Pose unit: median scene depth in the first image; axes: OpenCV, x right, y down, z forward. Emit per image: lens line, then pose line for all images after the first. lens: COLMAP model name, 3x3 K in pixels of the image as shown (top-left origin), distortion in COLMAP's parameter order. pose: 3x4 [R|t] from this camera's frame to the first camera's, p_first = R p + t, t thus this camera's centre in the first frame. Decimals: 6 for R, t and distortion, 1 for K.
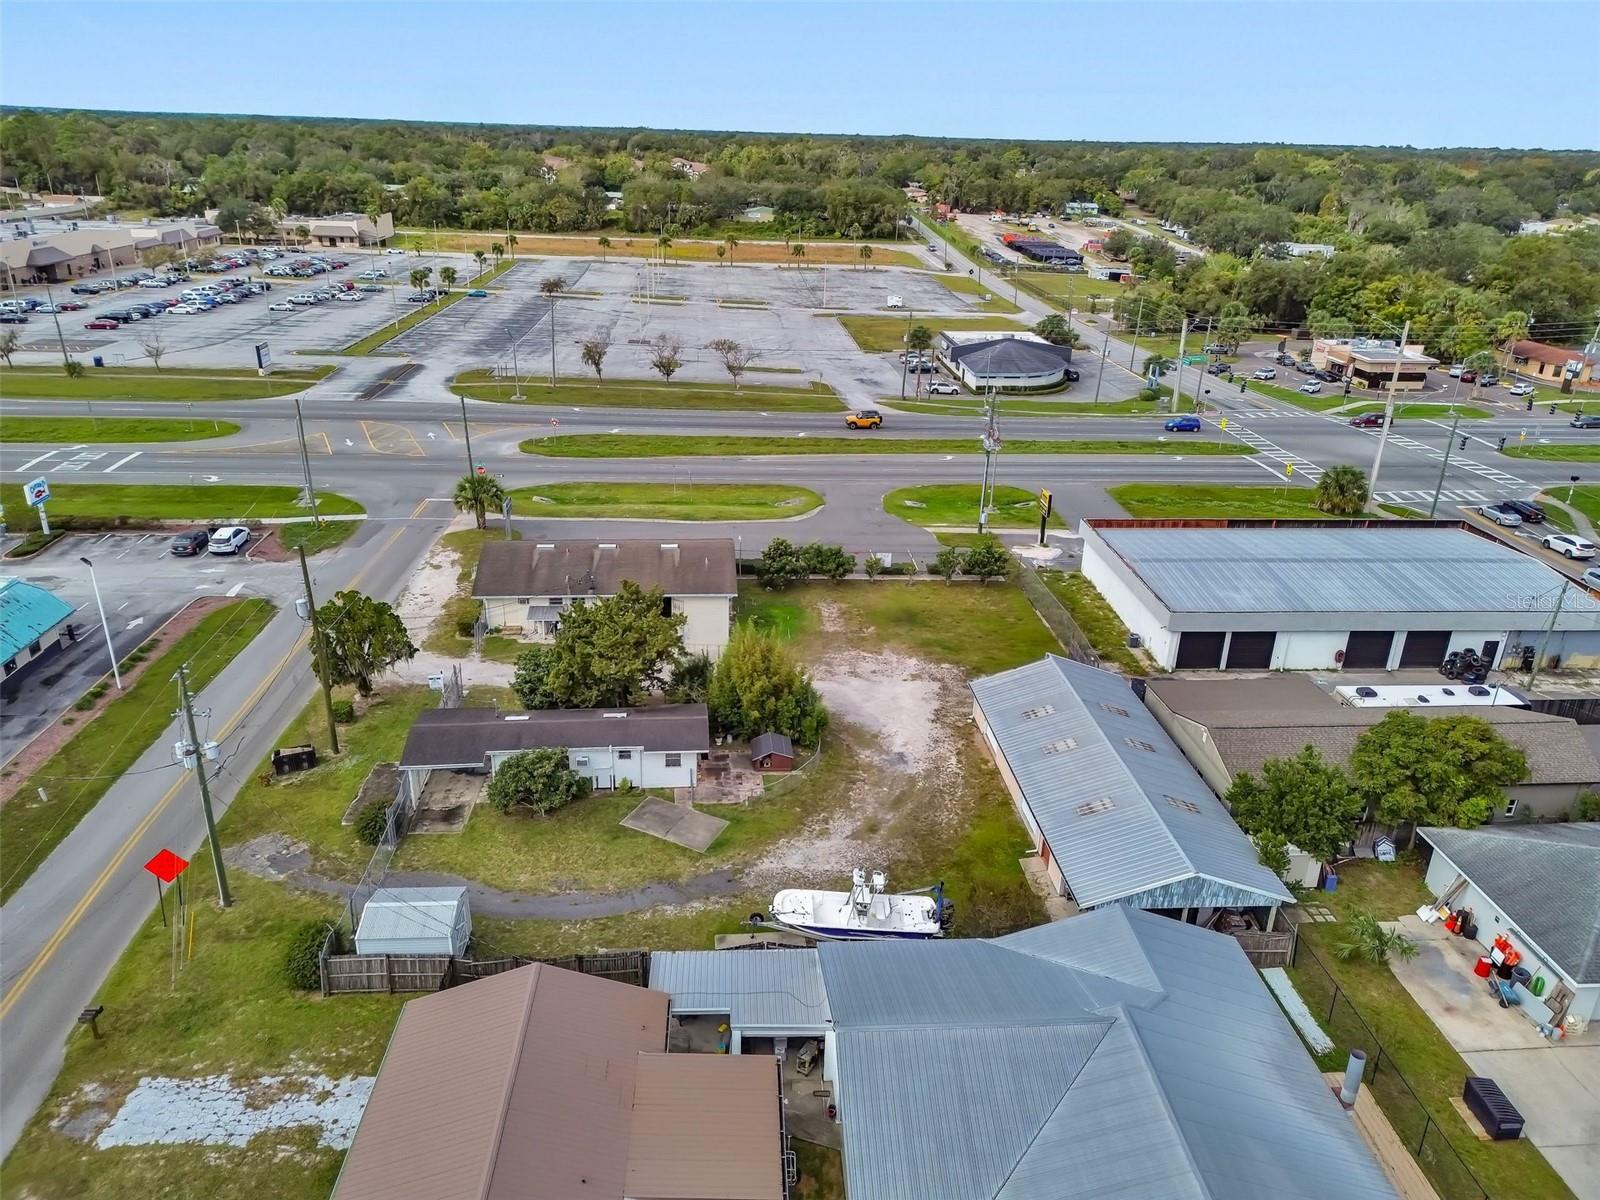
lens RADIAL K [[1119.9, 0, 803.1], [0, 1119.9, 599.3], [0, 0, 1]] dist [0.082983, -0.092963]
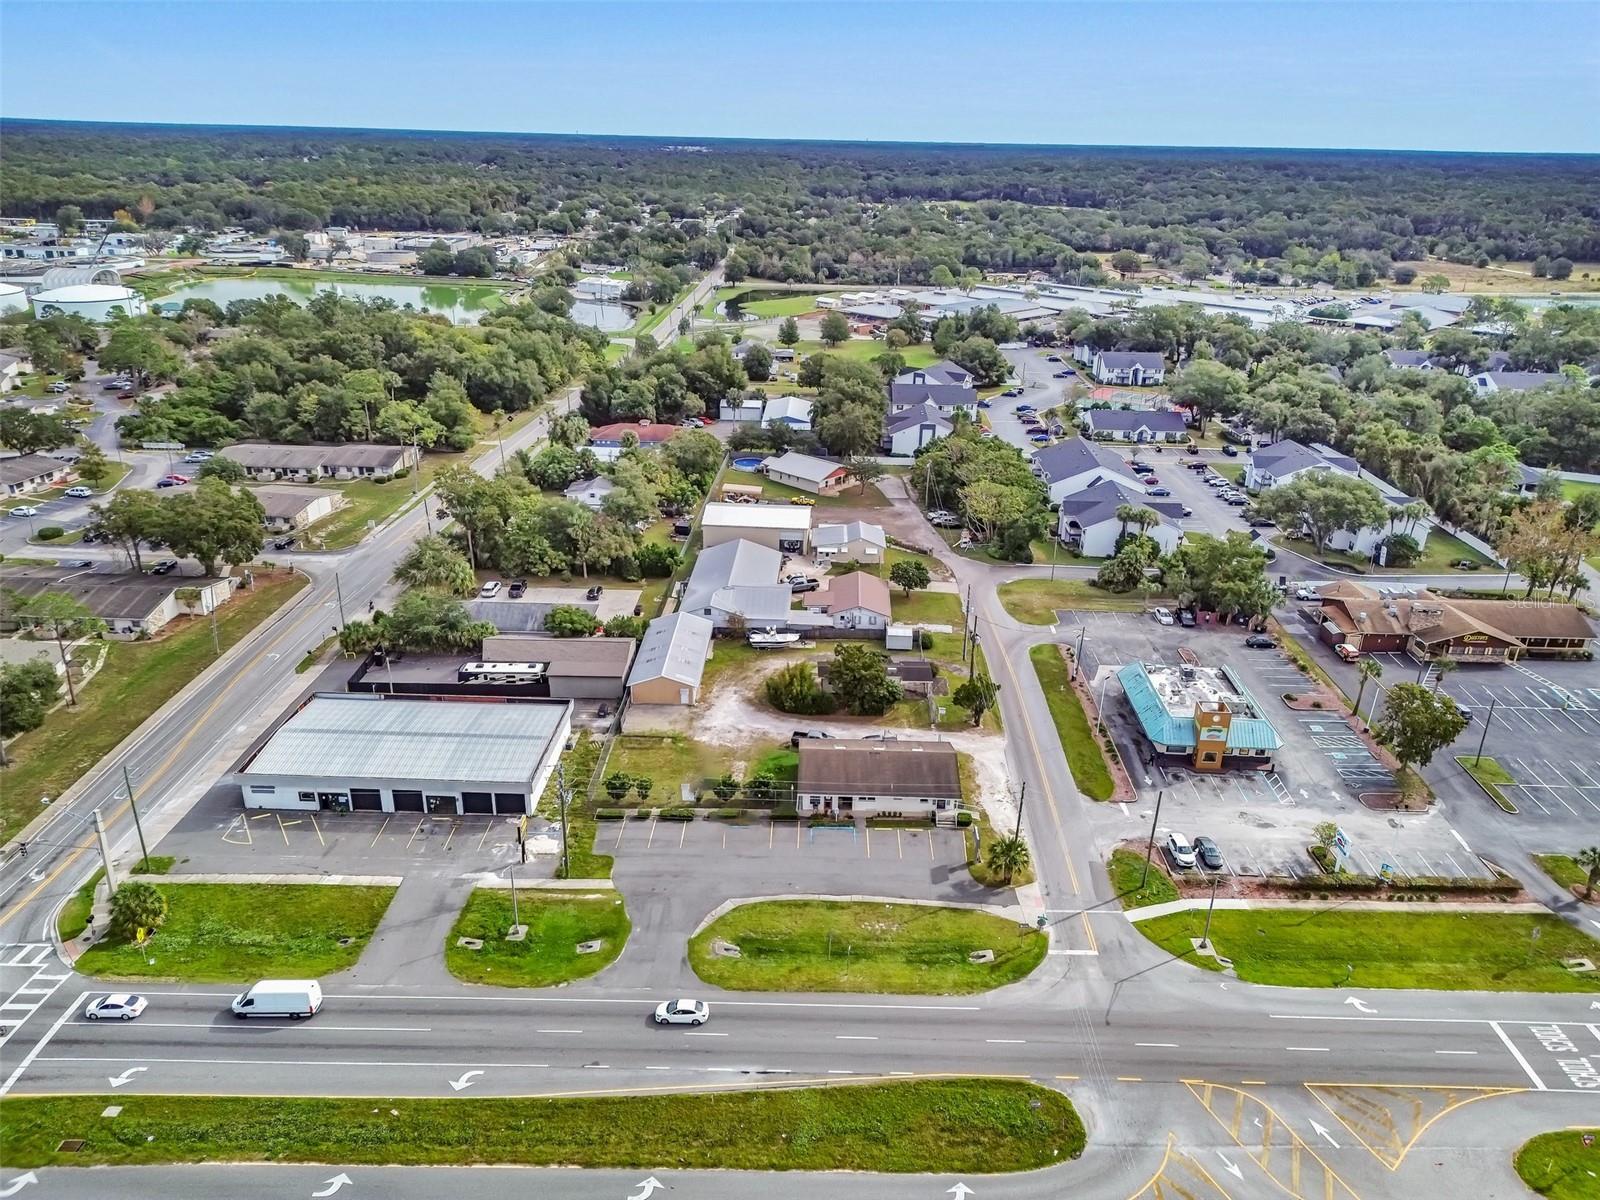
lens RADIAL K [[1119.9, 0, 803.1], [0, 1119.9, 599.3], [0, 0, 1]] dist [0.082983, -0.092963]
pose [[-0.993914, -0.080437, 0.075271, -0.133138], [-0.004213, 0.710525, 0.703659, -1.026355], [-0.110082, 0.699059, -0.706540, 1.553842]]
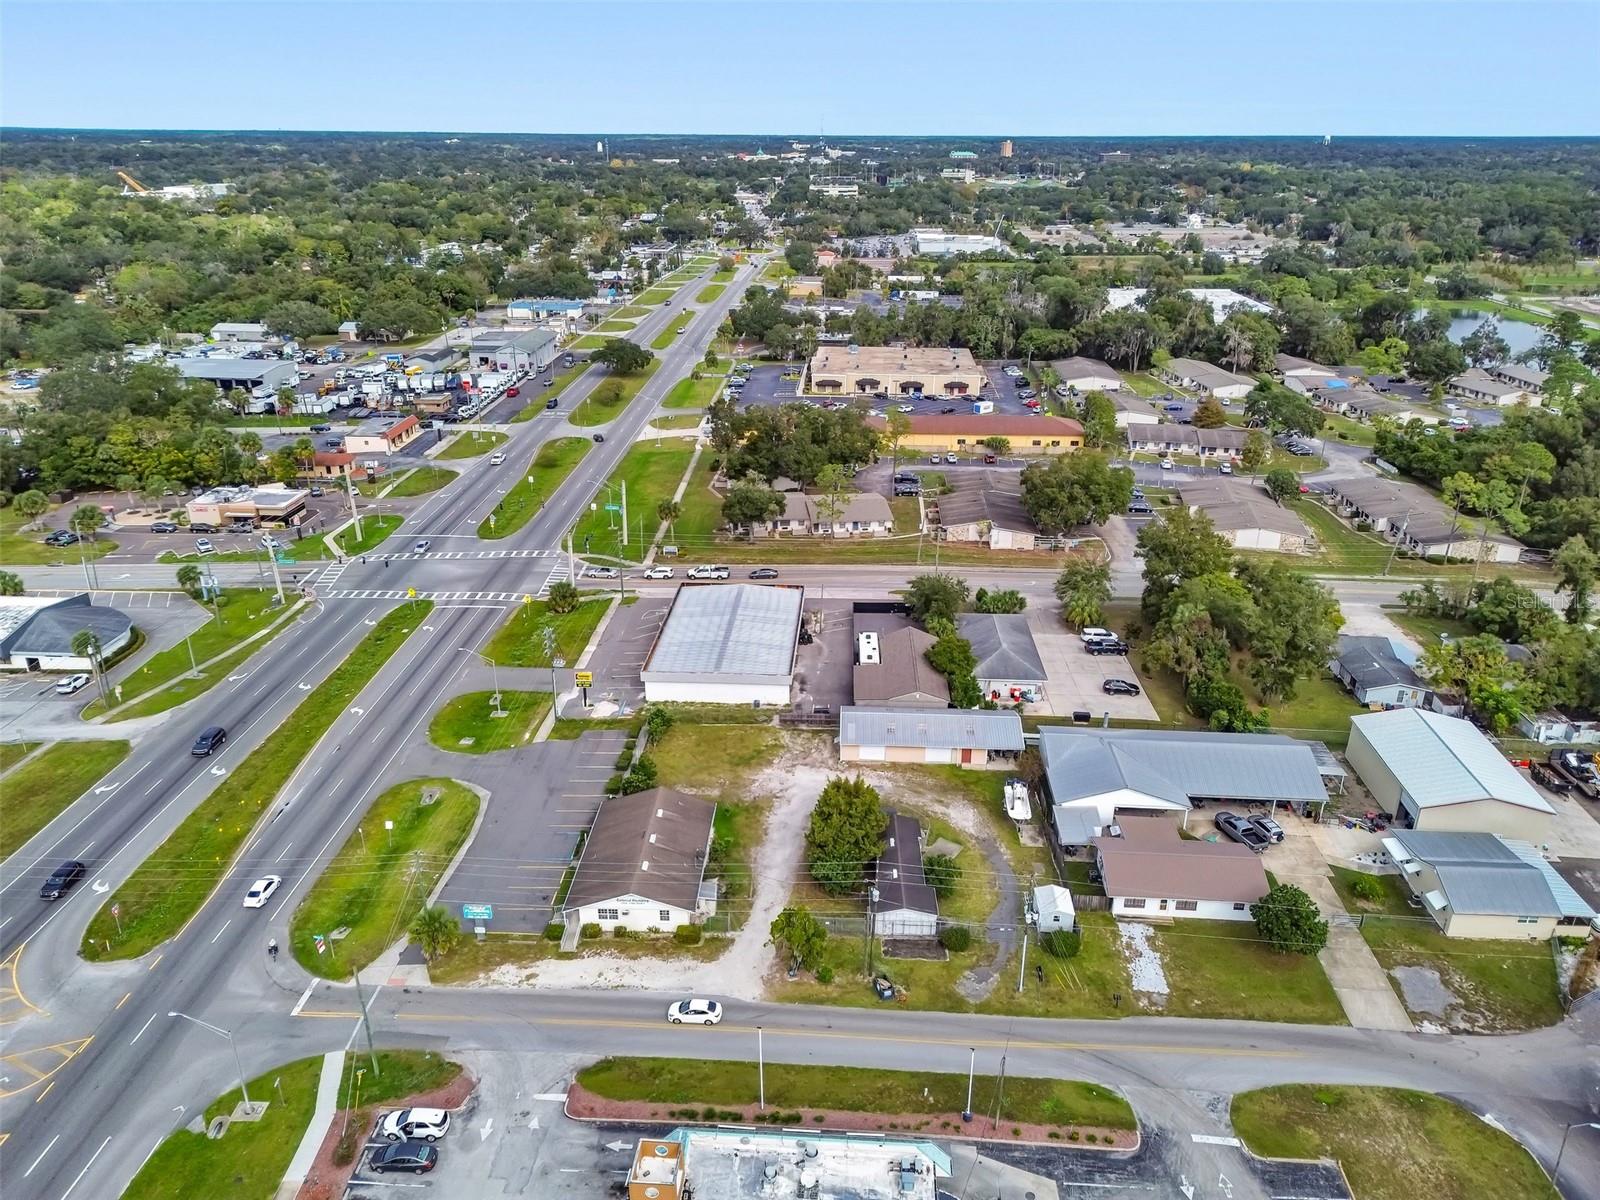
lens RADIAL K [[1119.9, 0, 803.1], [0, 1119.9, 599.3], [0, 0, 1]] dist [0.082983, -0.092963]
pose [[0.124686, -0.402826, 0.906744, -0.994614], [0.377774, 0.864317, 0.332030, -0.533055], [-0.917464, 0.301145, 0.259945, 0.309544]]
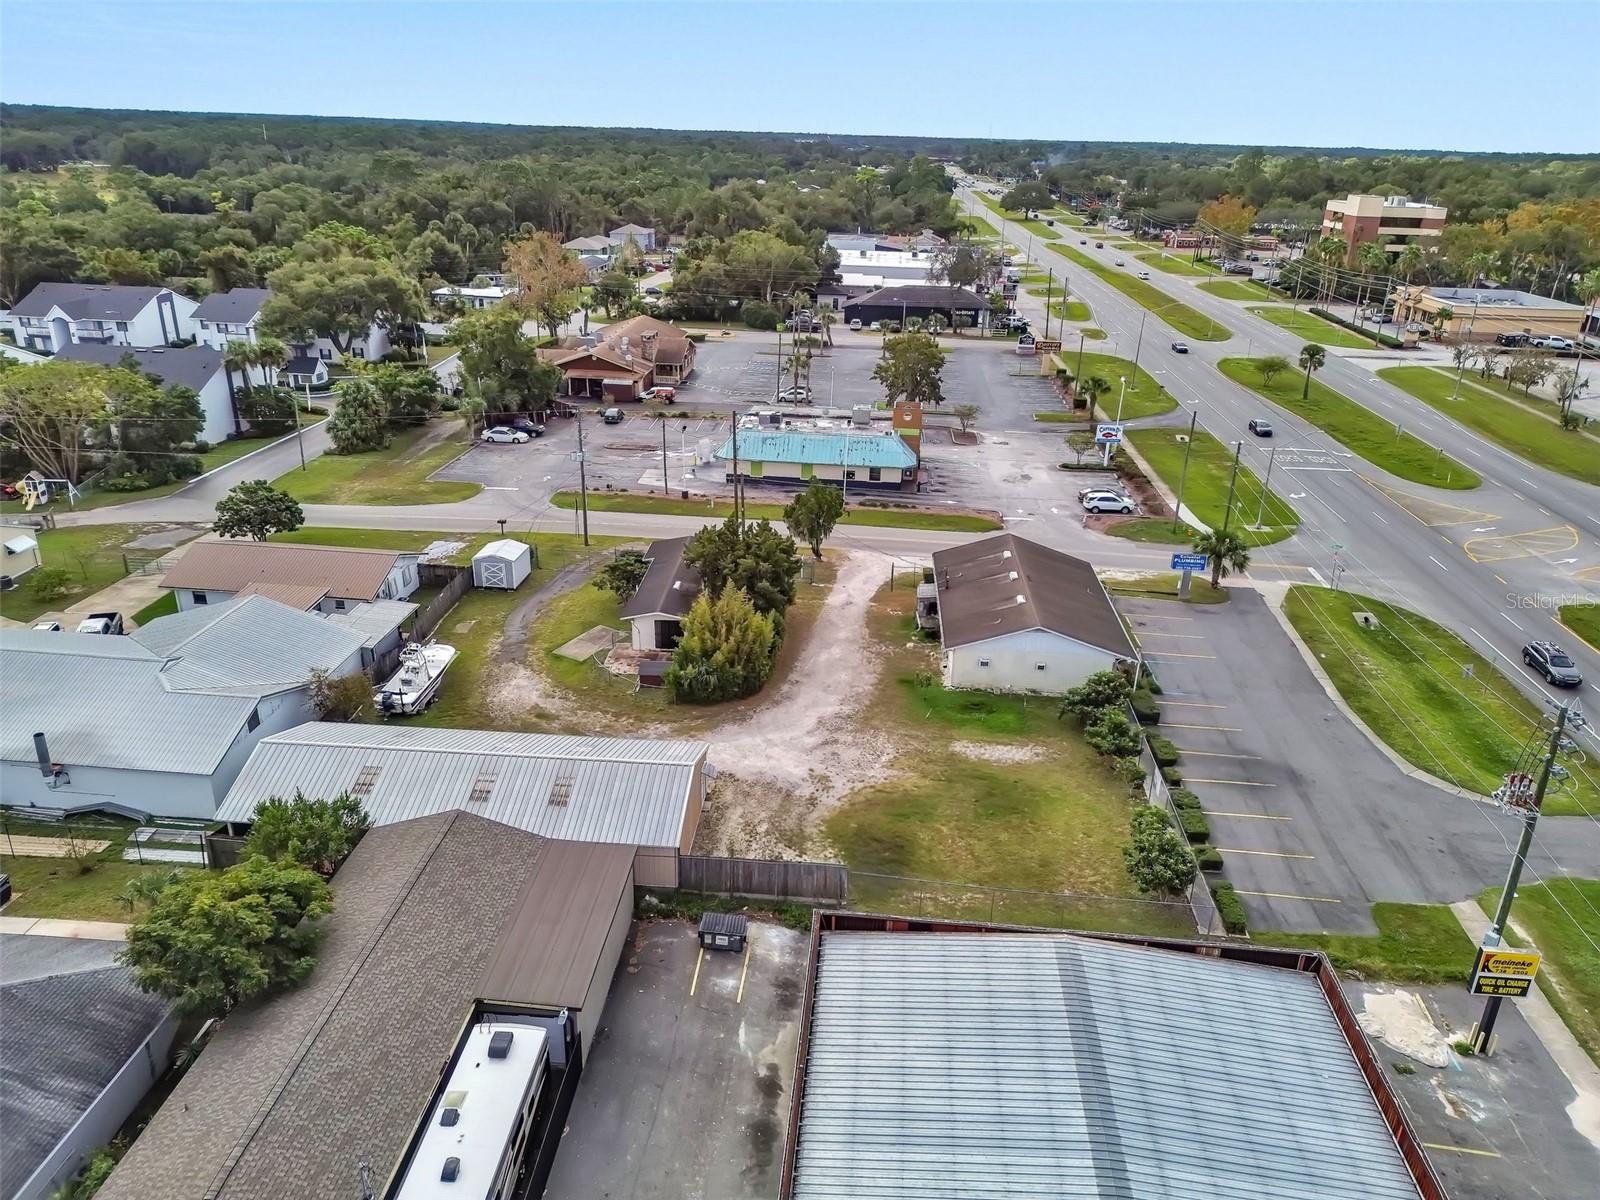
lens RADIAL K [[1119.9, 0, 803.1], [0, 1119.9, 599.3], [0, 0, 1]] dist [0.082983, -0.092963]
pose [[-0.153994, 0.348228, -0.924675, 0.596199], [-0.406551, 0.830618, 0.380513, -0.255905], [0.900557, 0.434524, 0.013662, 0.653209]]
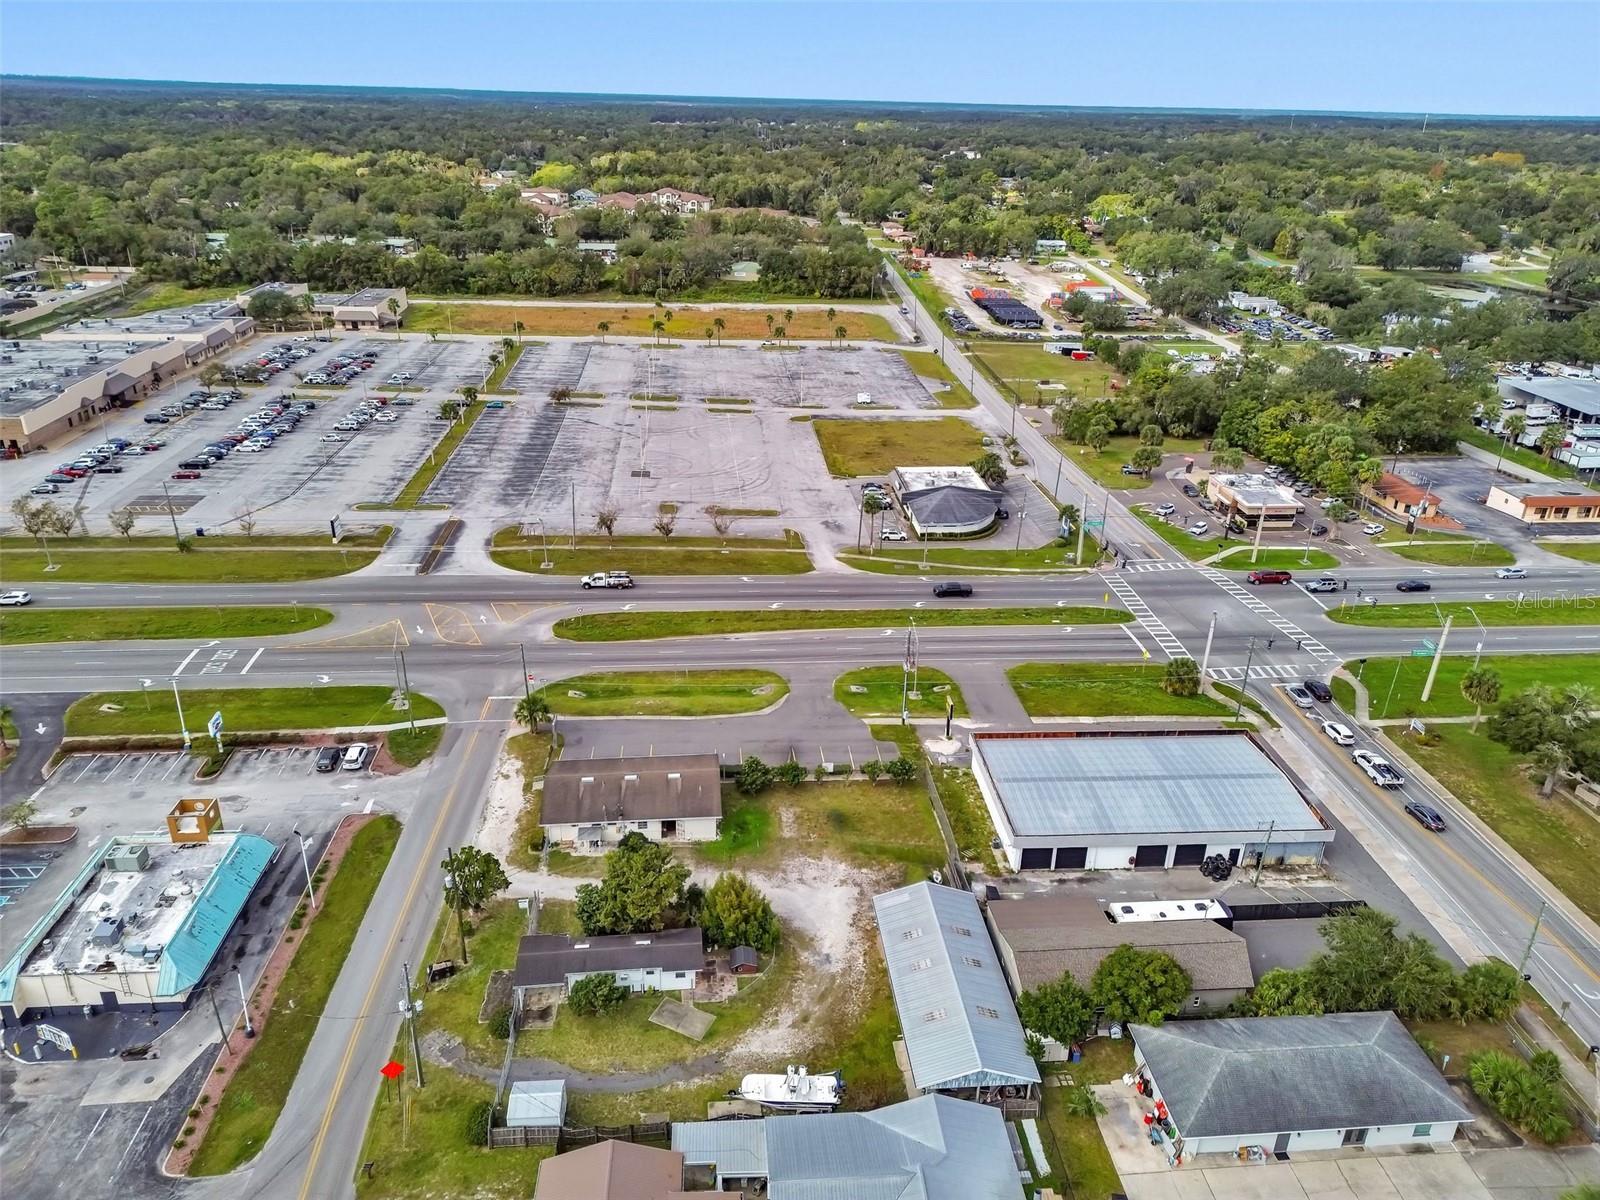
lens RADIAL K [[1119.9, 0, 803.1], [0, 1119.9, 599.3], [0, 0, 1]] dist [0.082983, -0.092963]
pose [[0.999948, -0.007346, 0.007126, 0.028608], [0.007153, 0.999618, 0.026680, -0.244266], [-0.007320, -0.026628, 0.999619, -0.335770]]
